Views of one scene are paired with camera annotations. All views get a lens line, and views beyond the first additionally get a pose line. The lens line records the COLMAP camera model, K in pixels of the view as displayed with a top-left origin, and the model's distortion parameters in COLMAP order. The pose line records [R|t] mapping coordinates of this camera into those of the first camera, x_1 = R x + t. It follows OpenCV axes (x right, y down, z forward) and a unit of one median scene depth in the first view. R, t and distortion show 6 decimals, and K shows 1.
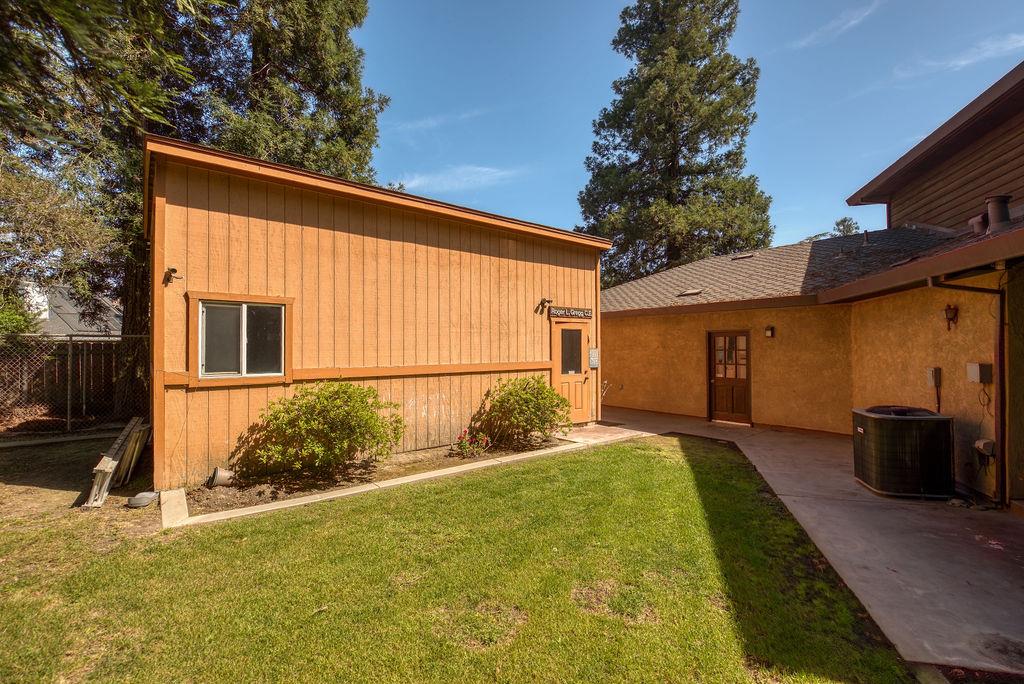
lens RADIAL K [[460.1, 0, 510.6], [0, 460.1, 343.3], [0, 0, 1]] dist [-0.003038, -0.001744]
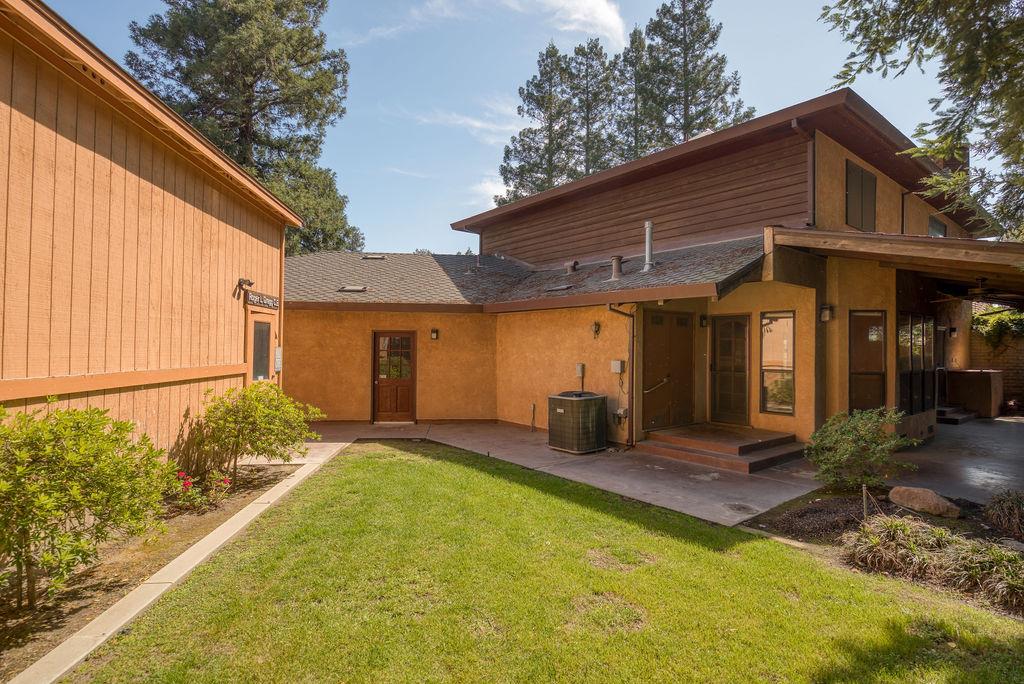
lens RADIAL K [[521.4, 0, 511.3], [0, 521.4, 342.0], [0, 0, 1]] dist [0.003750, -0.001391]
pose [[0.544676, 0.021416, 0.838373, -0.394778], [-0.020005, 0.999721, -0.012541, 0.006305], [-0.838408, -0.009941, 0.544953, 0.185534]]
